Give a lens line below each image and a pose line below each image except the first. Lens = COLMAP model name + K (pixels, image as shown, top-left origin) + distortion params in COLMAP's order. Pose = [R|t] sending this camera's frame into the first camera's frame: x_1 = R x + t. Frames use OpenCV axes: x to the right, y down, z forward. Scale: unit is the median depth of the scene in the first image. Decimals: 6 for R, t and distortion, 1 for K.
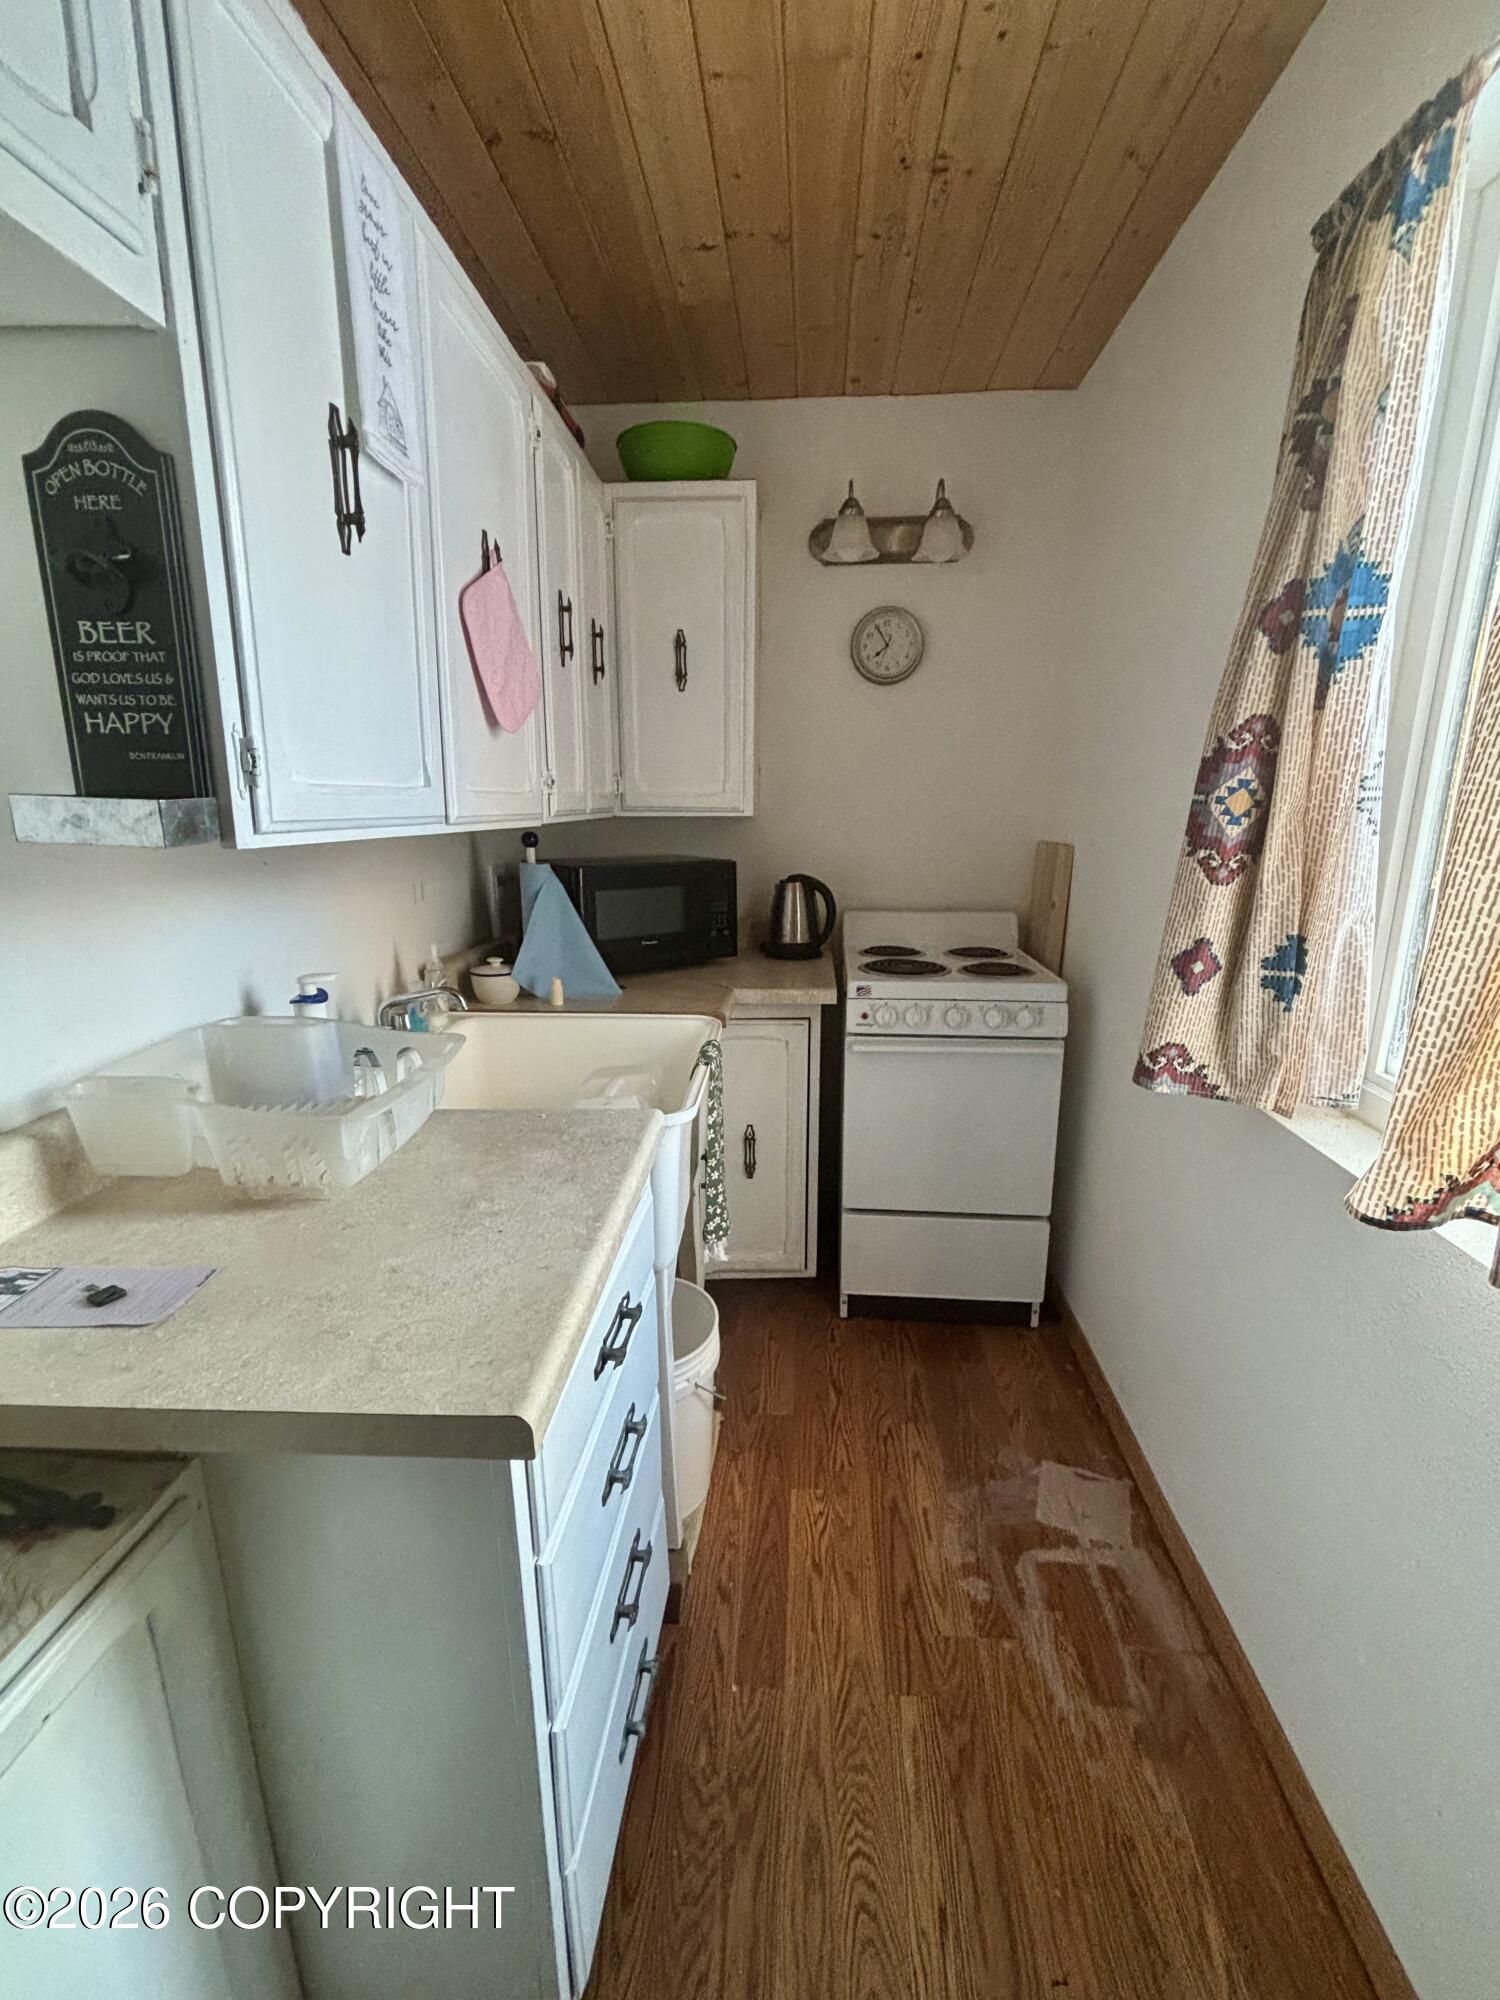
lens RADIAL K [[822.7, 0, 754.2], [0, 822.7, 999.0], [0, 0, 1]] dist [-0.000147, -0.002088]
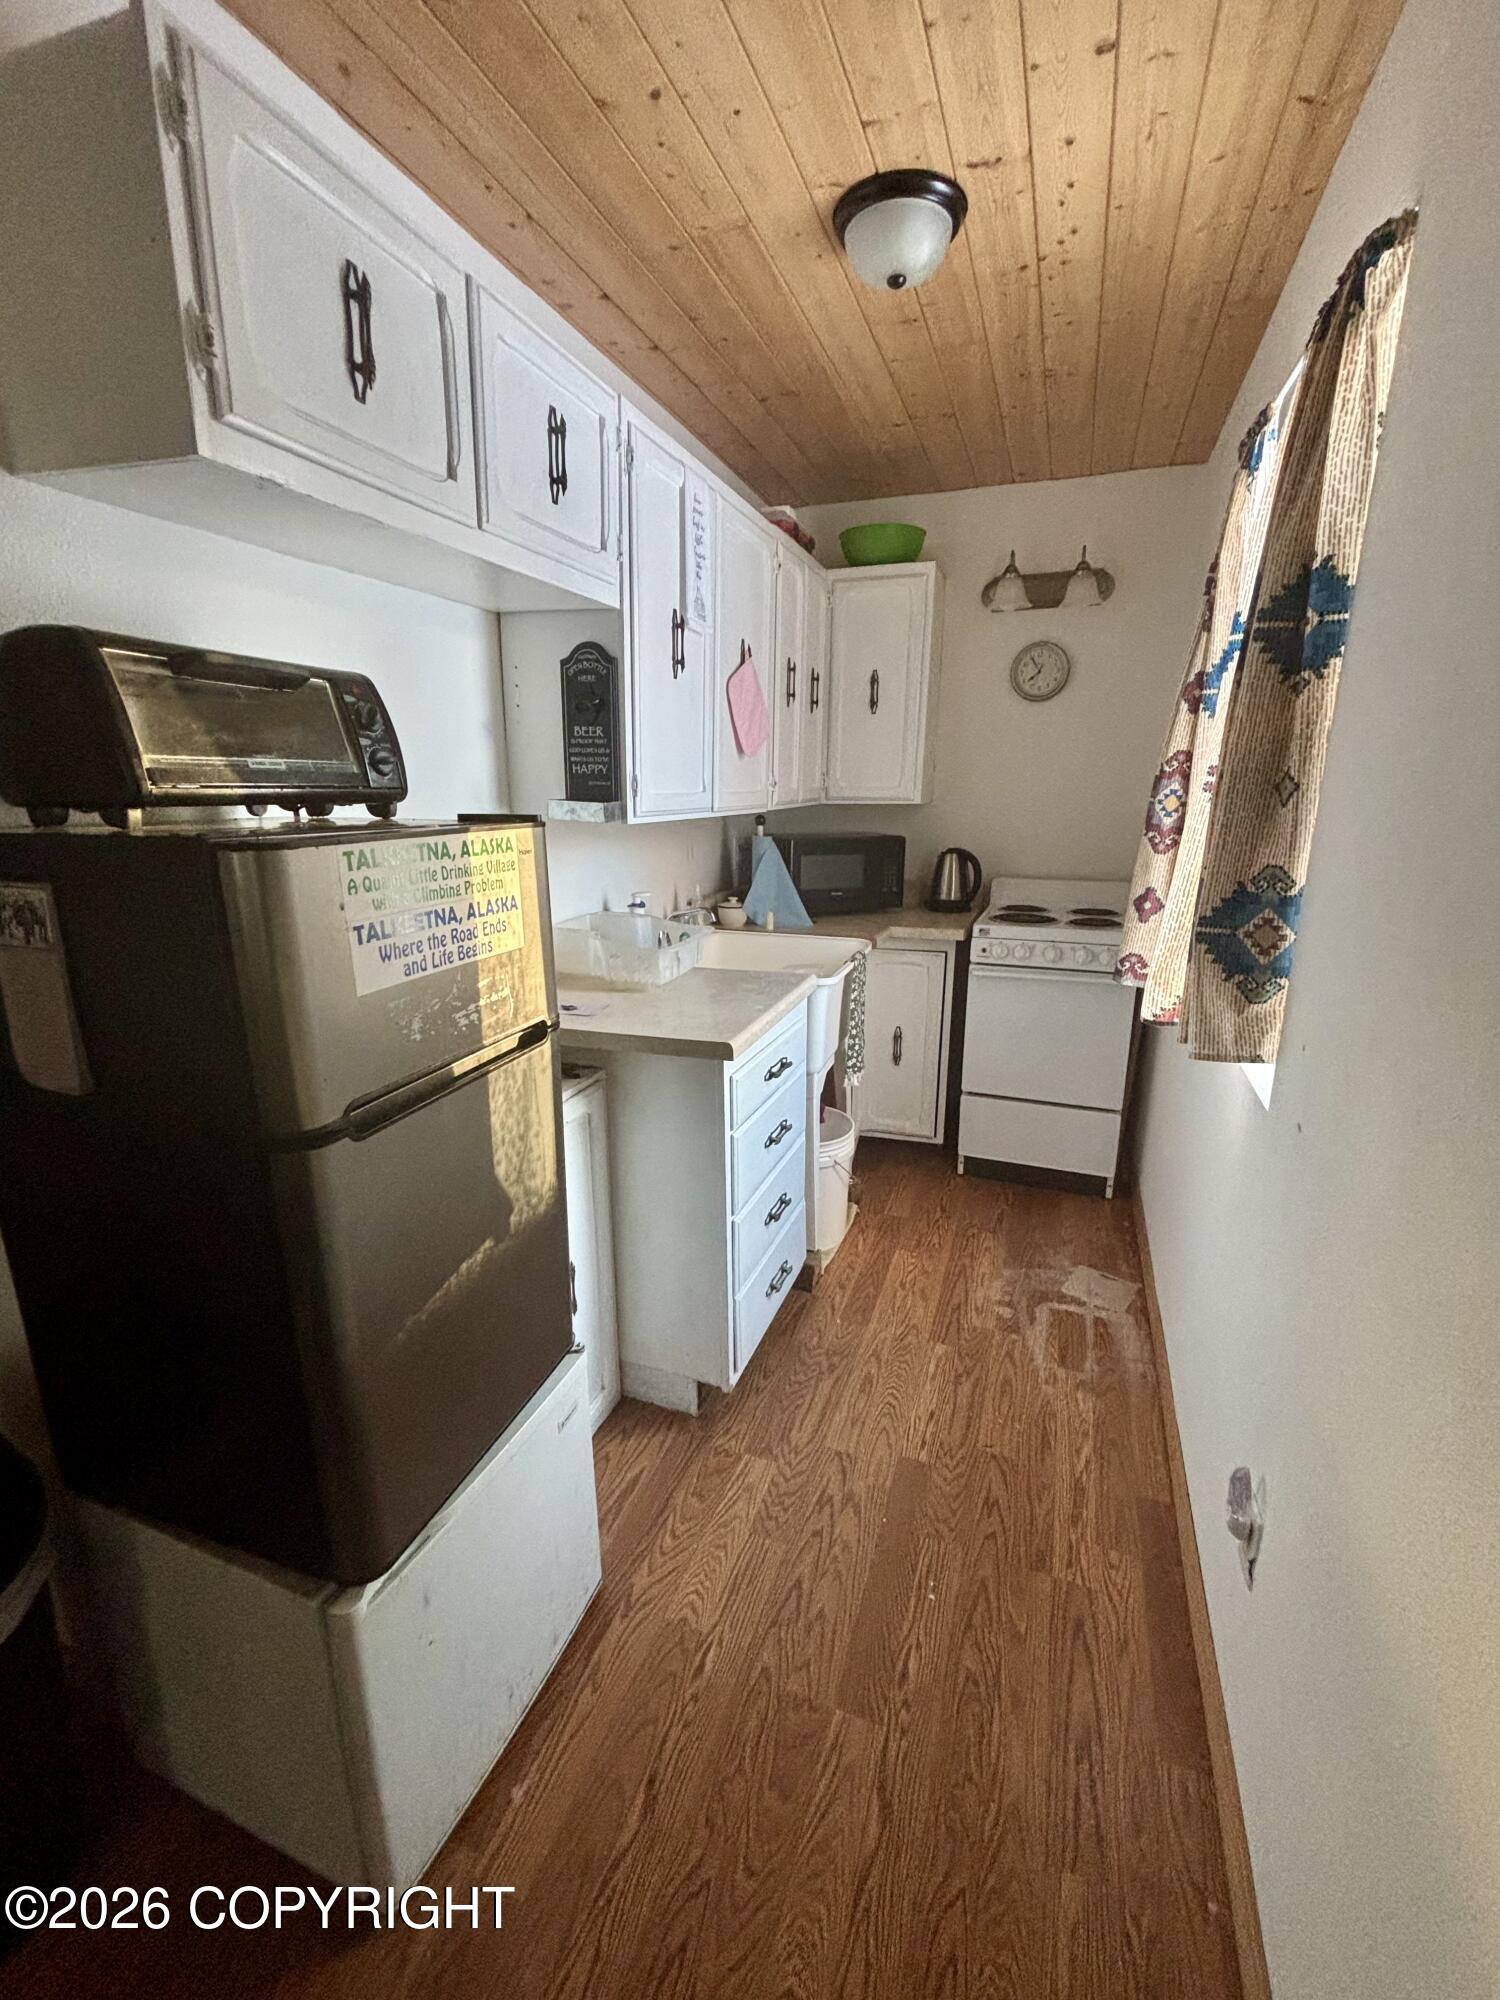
lens RADIAL K [[822.7, 0, 753.6], [0, 822.7, 994.3], [0, 0, 1]] dist [-0.000147, -0.002088]
pose [[0.959308, 0.070006, -0.273546, 0.179871], [-0.064974, 0.997510, 0.027425, 0.101022], [0.274785, -0.008536, 0.961468, -0.545094]]
